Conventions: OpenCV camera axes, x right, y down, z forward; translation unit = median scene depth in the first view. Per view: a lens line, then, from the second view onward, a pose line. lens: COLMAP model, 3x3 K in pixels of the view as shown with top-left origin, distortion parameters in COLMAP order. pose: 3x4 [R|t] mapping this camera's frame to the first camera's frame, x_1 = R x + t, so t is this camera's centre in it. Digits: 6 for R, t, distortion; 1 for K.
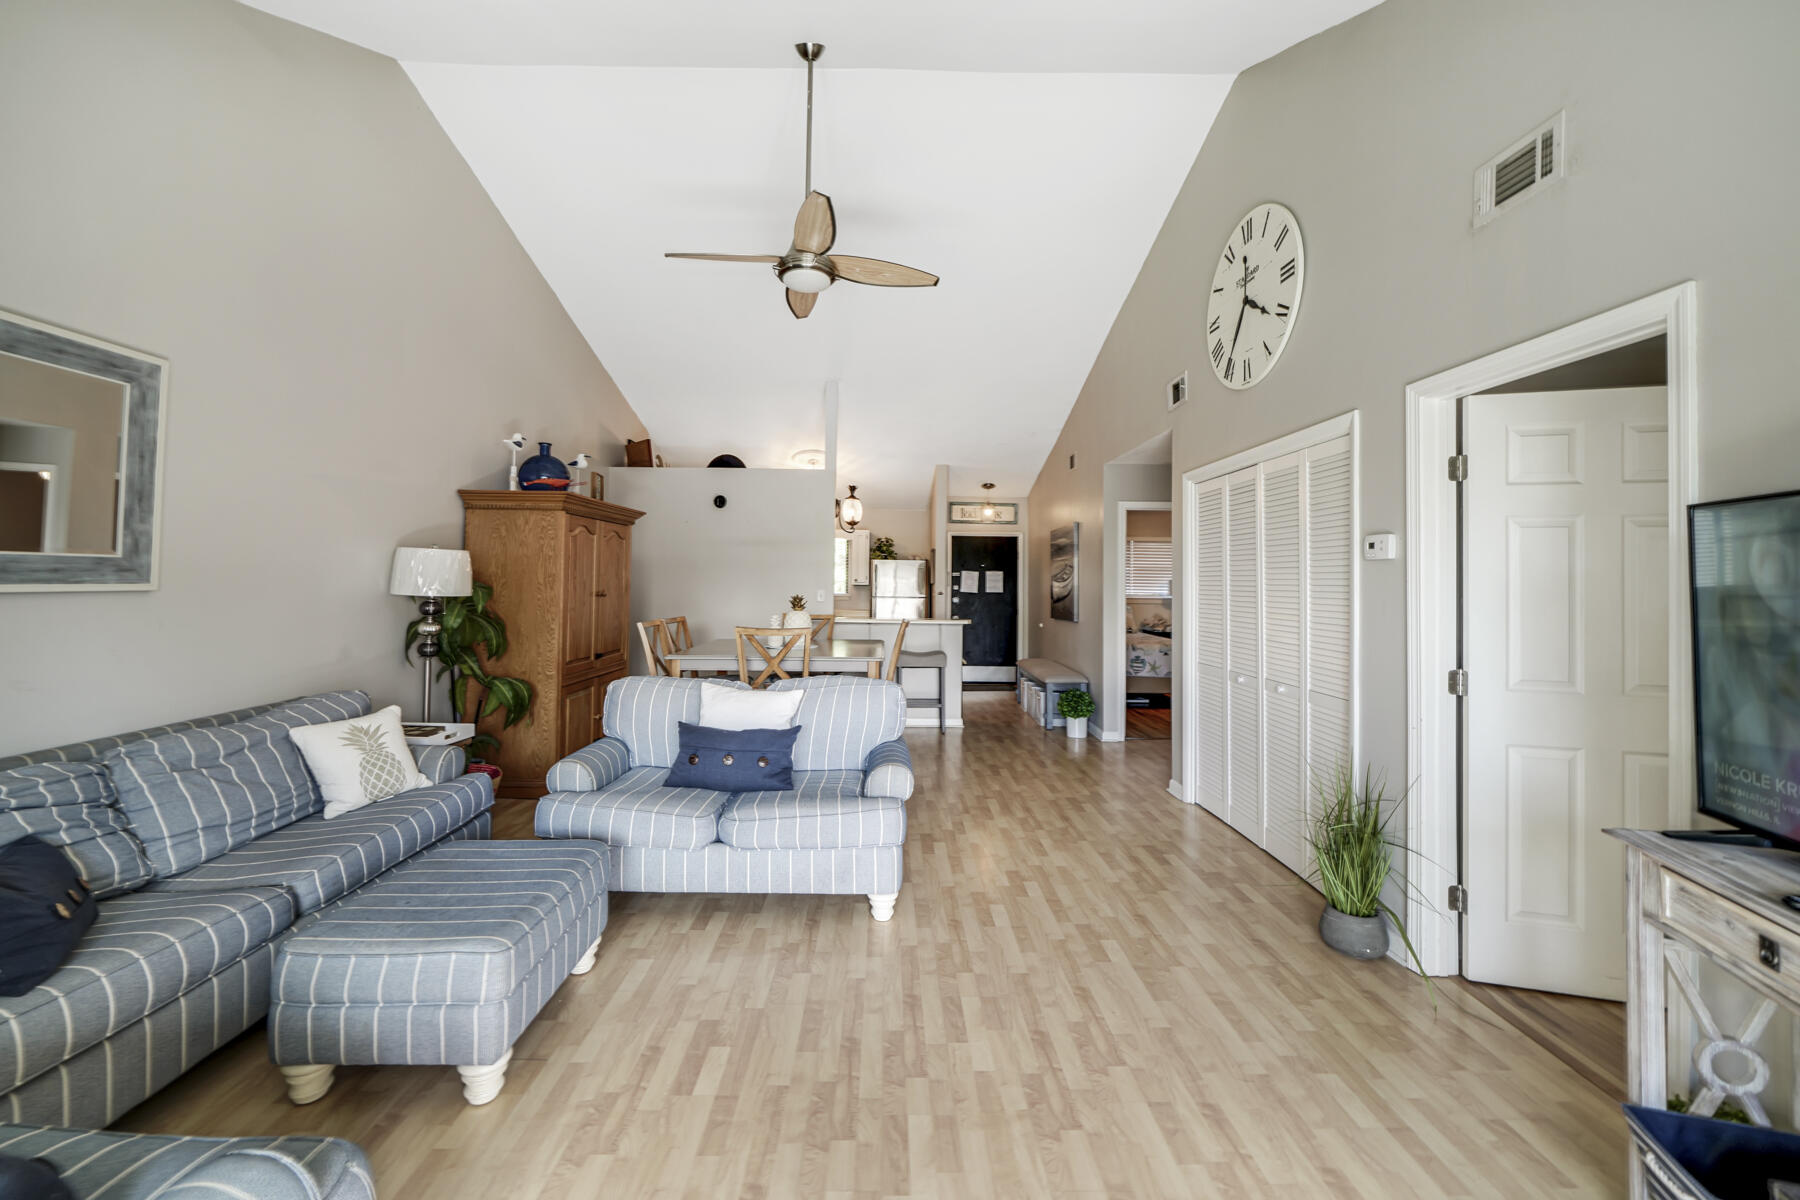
lens RADIAL K [[683.0, 0, 892.4], [0, 683.0, 585.4], [0, 0, 1]] dist [0.000168, 0.000071]
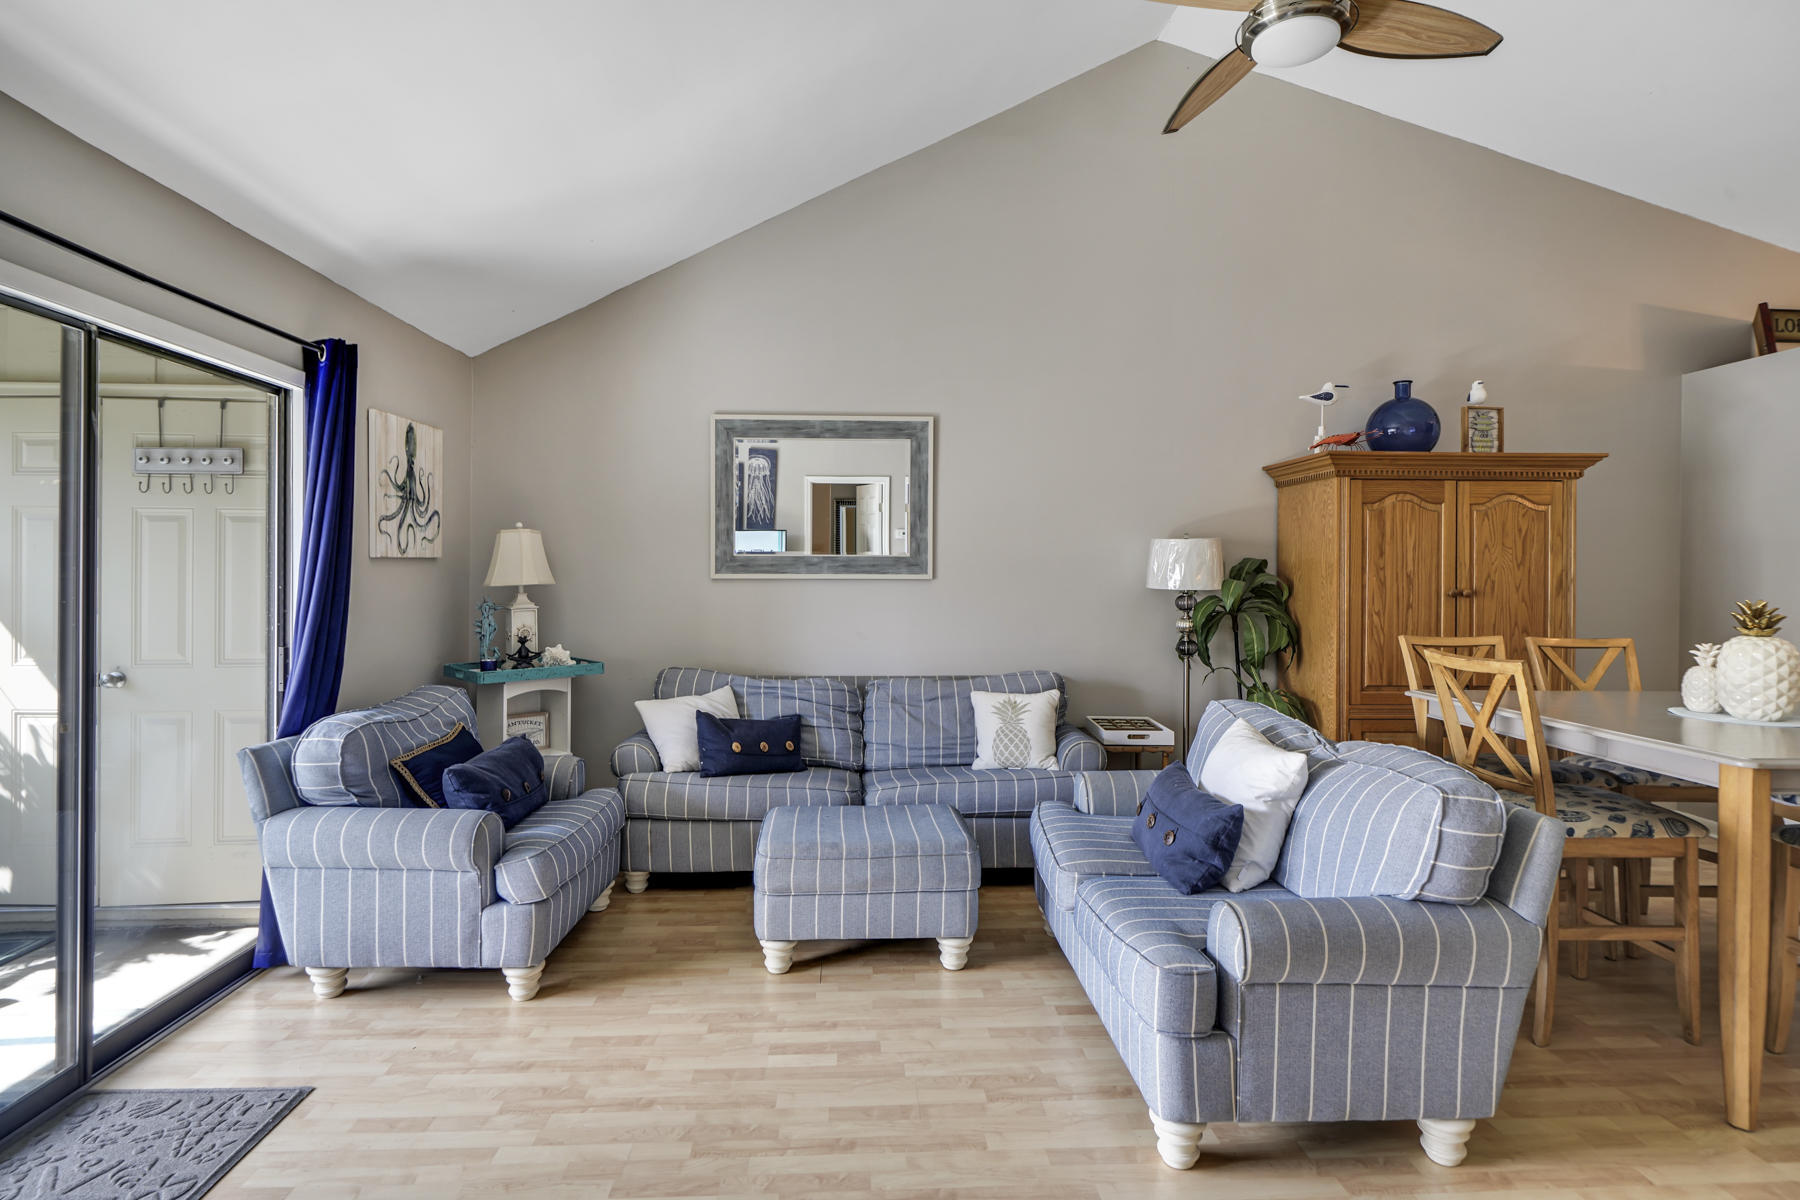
lens RADIAL K [[920.8, 0, 900.0], [0, 920.8, 600.0], [0, 0, 1]] dist [-0.000408, 0.000813]
pose [[0.044079, 0.017393, -0.998877, 0.850534], [-0.008891, 0.999816, 0.017017, 0.018435], [0.998988, 0.008131, 0.044226, 0.865718]]
